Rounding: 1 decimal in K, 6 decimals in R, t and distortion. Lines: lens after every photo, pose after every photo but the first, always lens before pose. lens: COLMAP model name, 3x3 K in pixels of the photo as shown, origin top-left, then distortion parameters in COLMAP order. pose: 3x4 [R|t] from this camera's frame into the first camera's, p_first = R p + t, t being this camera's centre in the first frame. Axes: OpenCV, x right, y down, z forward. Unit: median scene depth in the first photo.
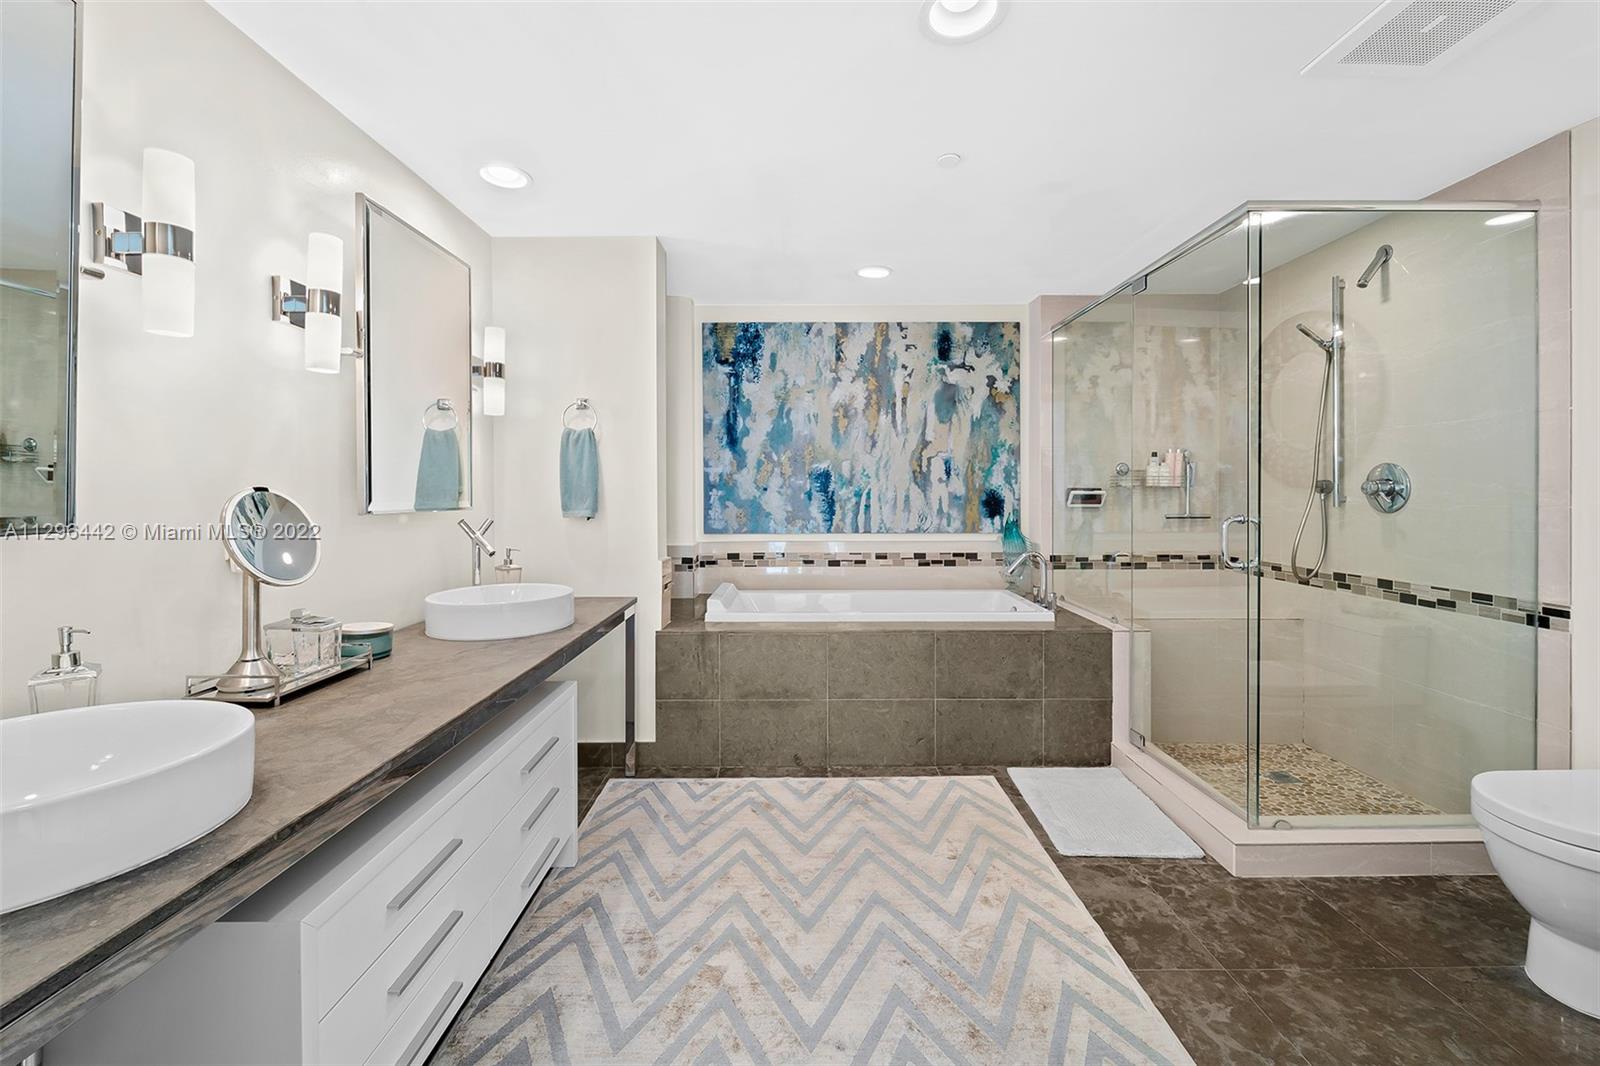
lens RADIAL K [[659.7, 0, 809.8], [0, 659.7, 493.6], [0, 0, 1]] dist [-0.000395, -0.001013]
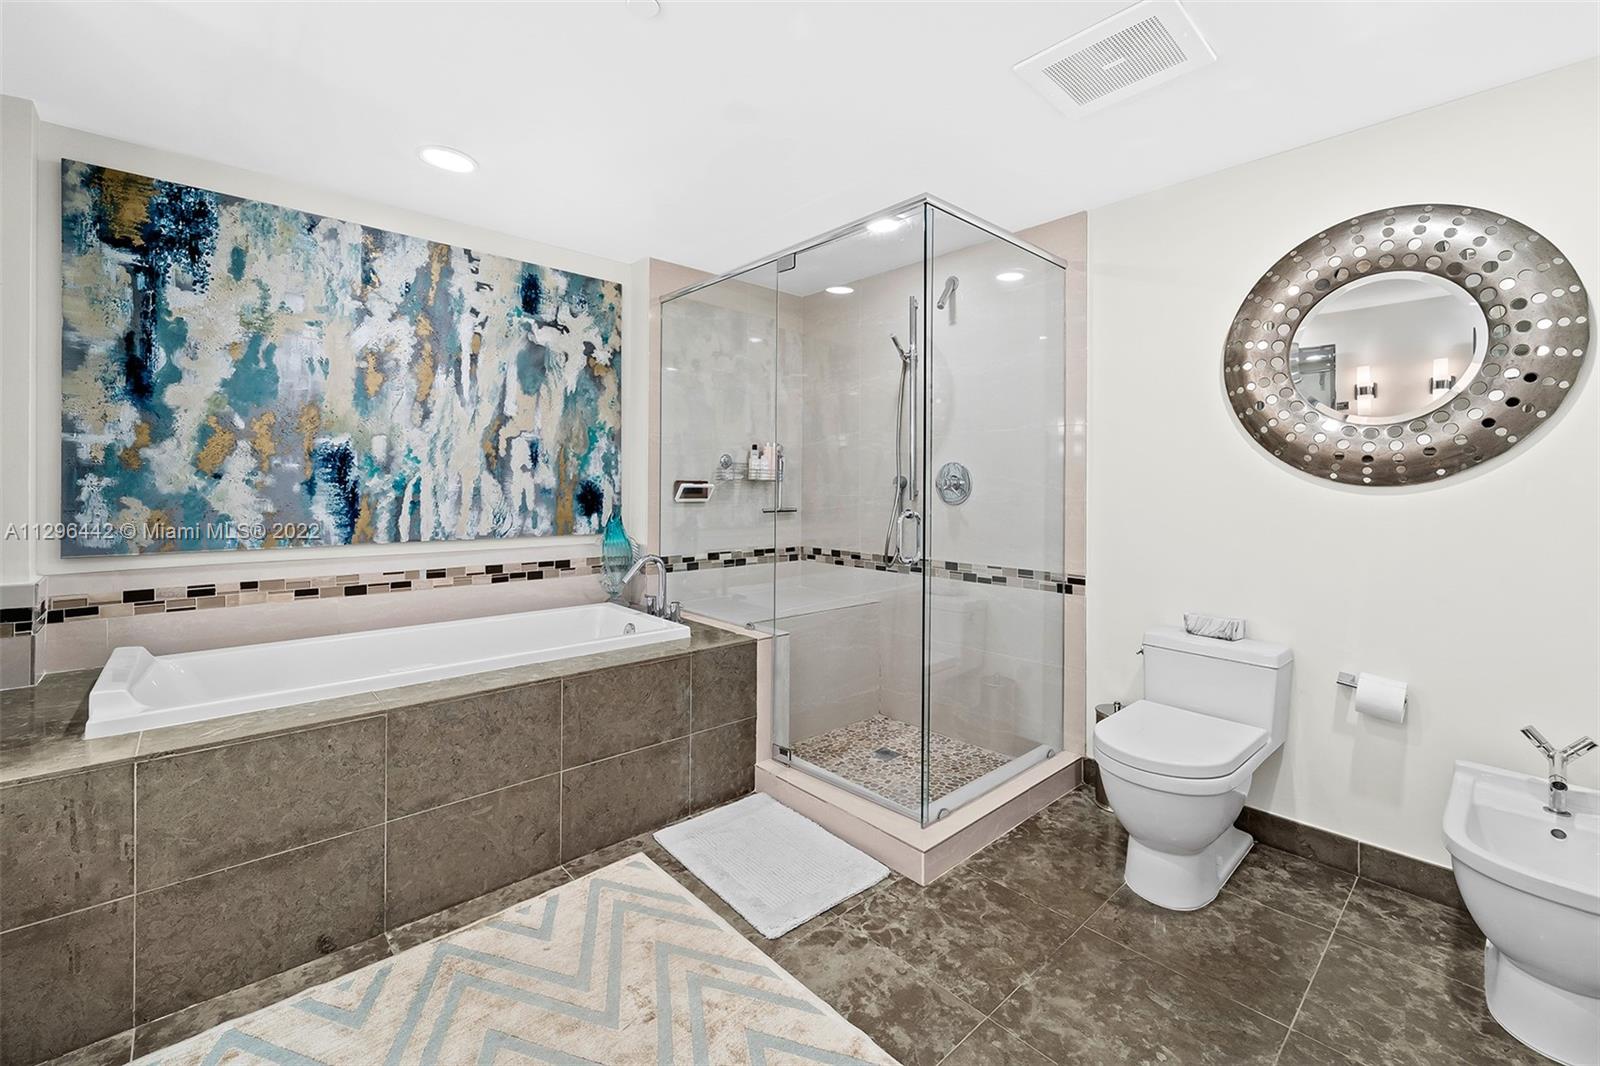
lens RADIAL K [[659.7, 0, 807.9], [0, 659.7, 484.6], [0, 0, 1]] dist [-0.000395, -0.001013]
pose [[0.744198, 0.008637, 0.667903, -0.078418], [-0.006458, 0.999963, -0.005735, 0.001234], [-0.667928, -0.000046, 0.744226, 0.242875]]
